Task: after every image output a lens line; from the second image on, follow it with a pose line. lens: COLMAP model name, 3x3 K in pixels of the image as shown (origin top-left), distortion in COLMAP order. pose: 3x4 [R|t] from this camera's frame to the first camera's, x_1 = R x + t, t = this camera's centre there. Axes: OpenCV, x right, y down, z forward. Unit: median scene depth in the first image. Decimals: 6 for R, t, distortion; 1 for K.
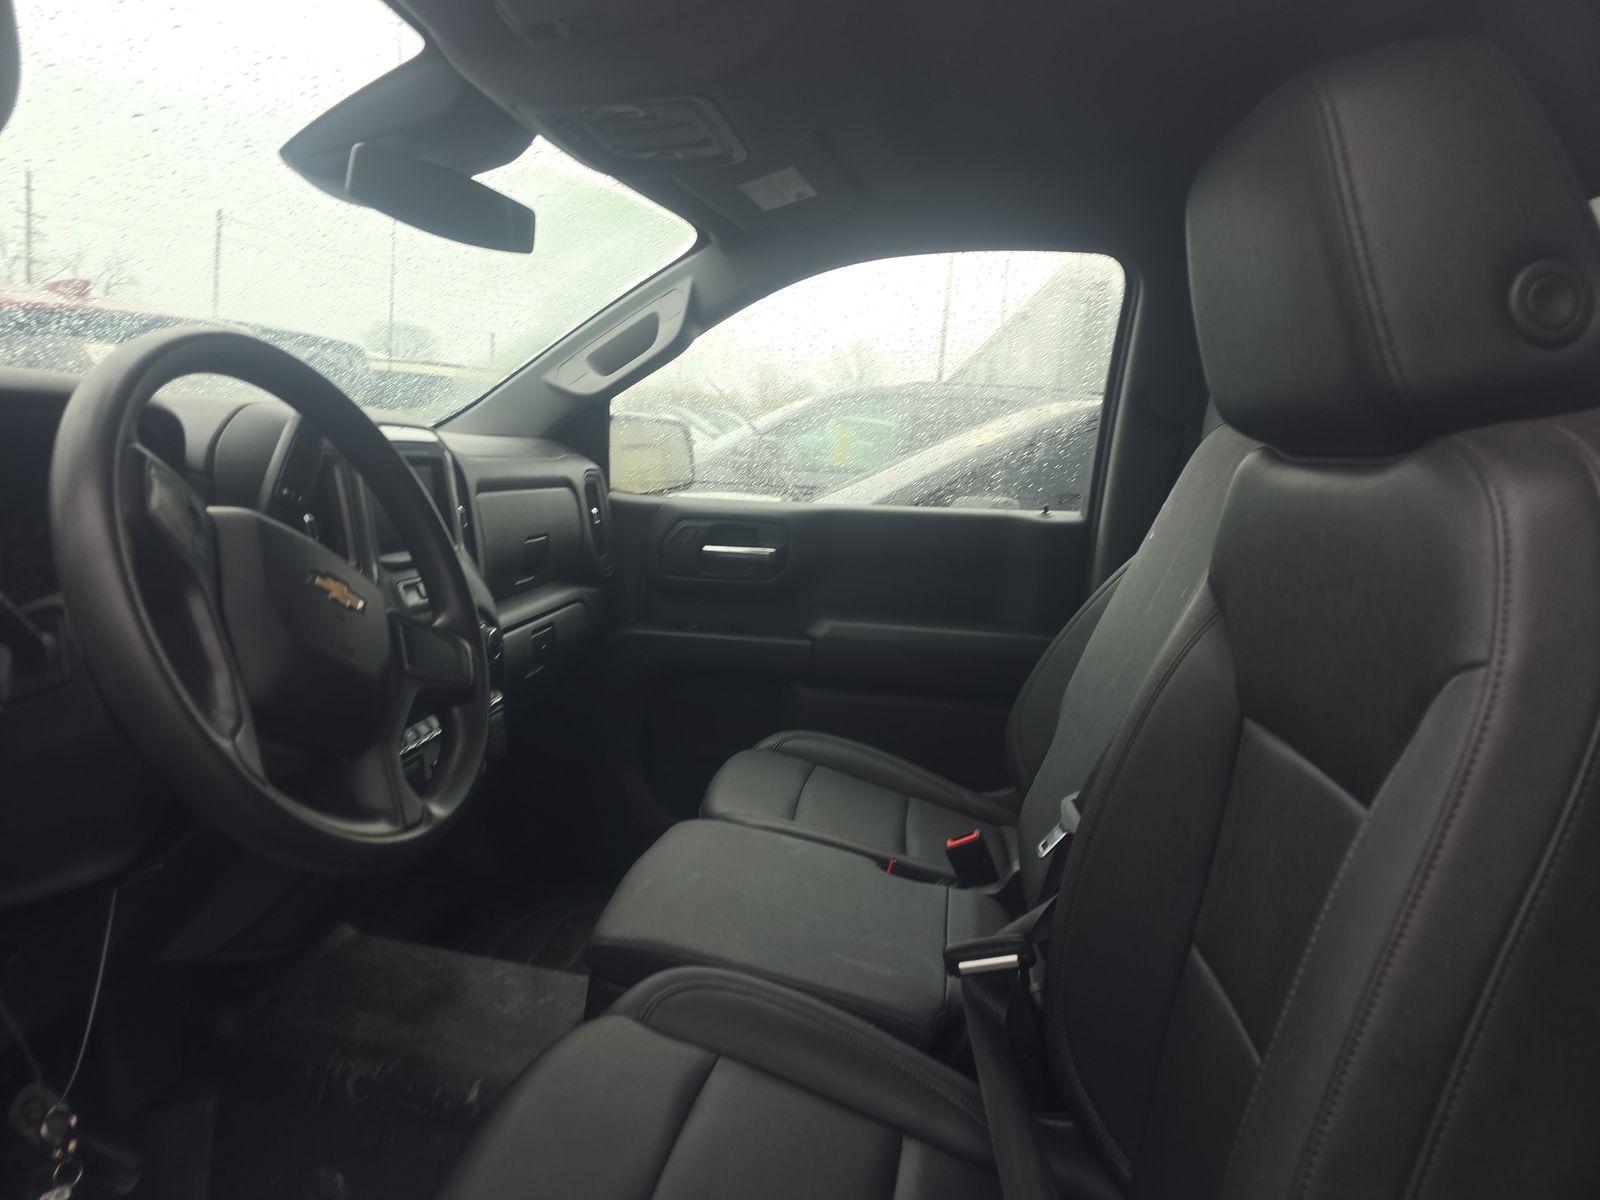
lens RADIAL K [[1100.7, 0, 806.0], [0, 1100.7, 597.0], [0, 0, 1]] dist [0.080169, -0.000381]
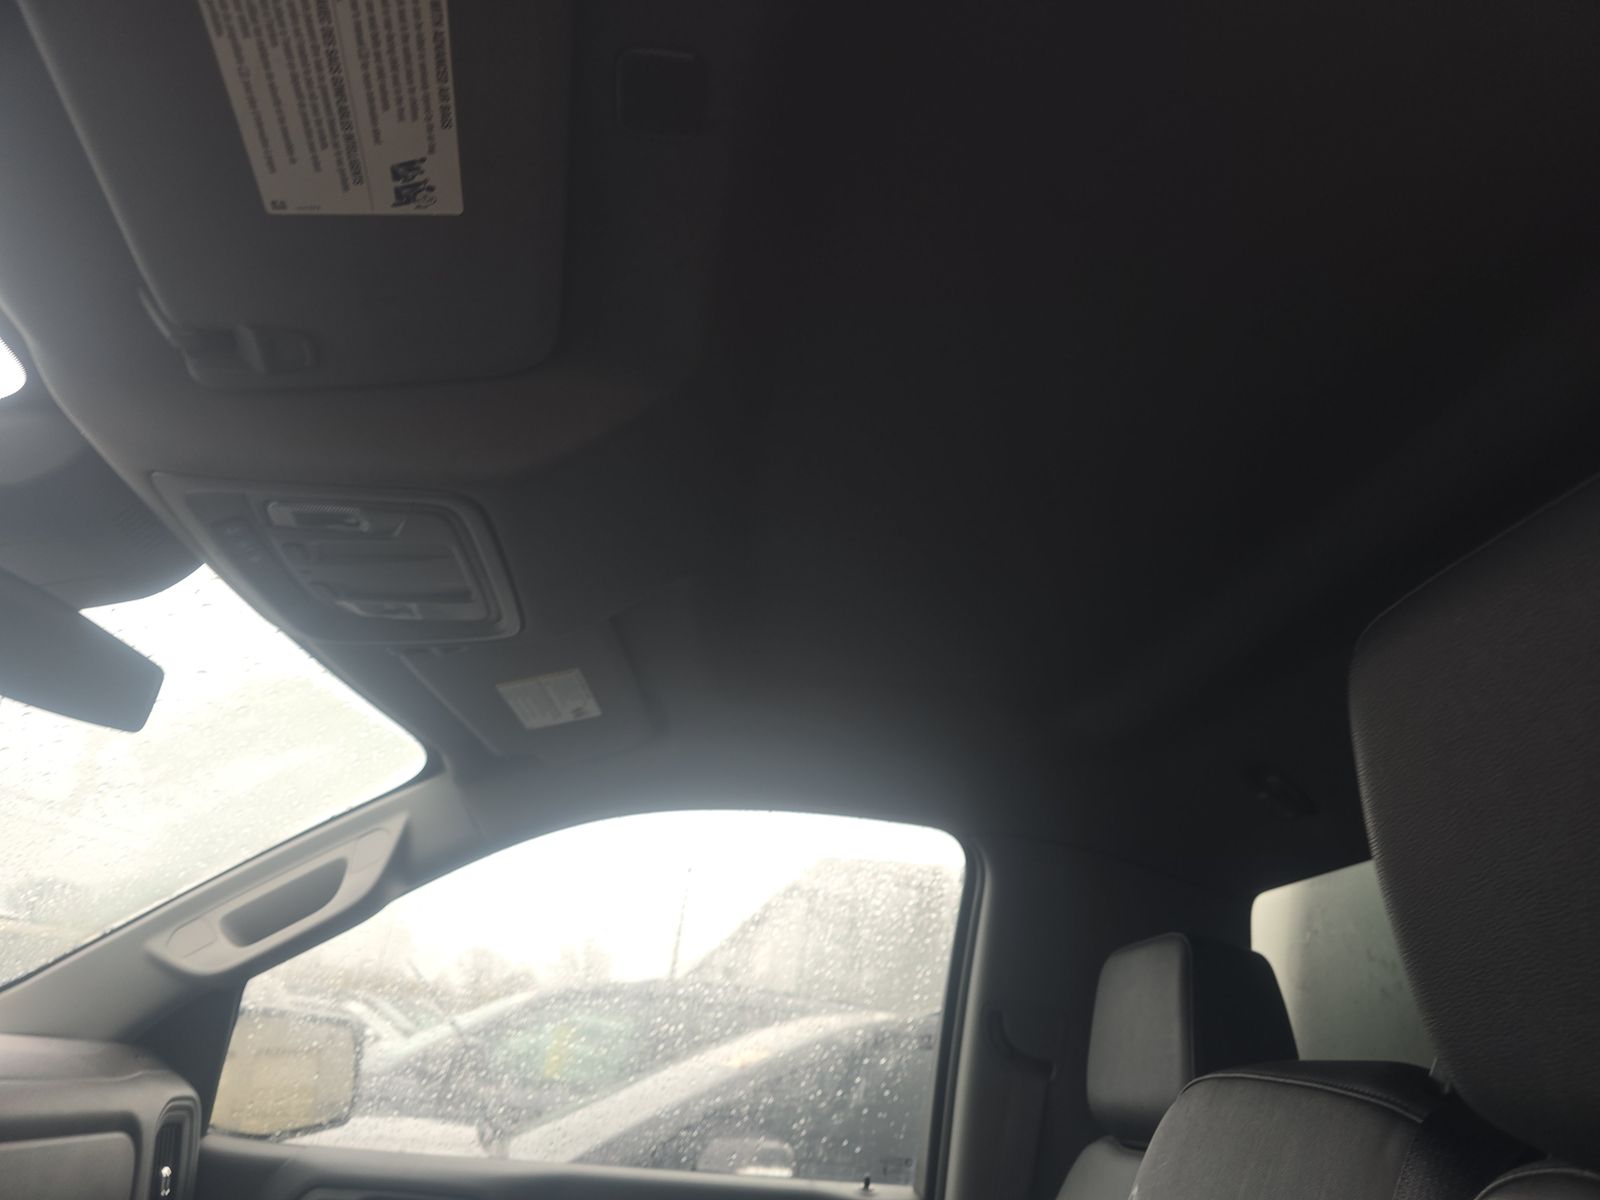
lens RADIAL K [[1073.3, 0, 802.5], [0, 1073.3, 562.7], [0, 0, 1]] dist [0.008086, 0.003608]
pose [[0.970128, 0.134687, 0.201769, -0.014237], [-0.006275, 0.845371, -0.534142, -0.047470], [-0.242512, 0.516920, 0.820964, 0.250514]]
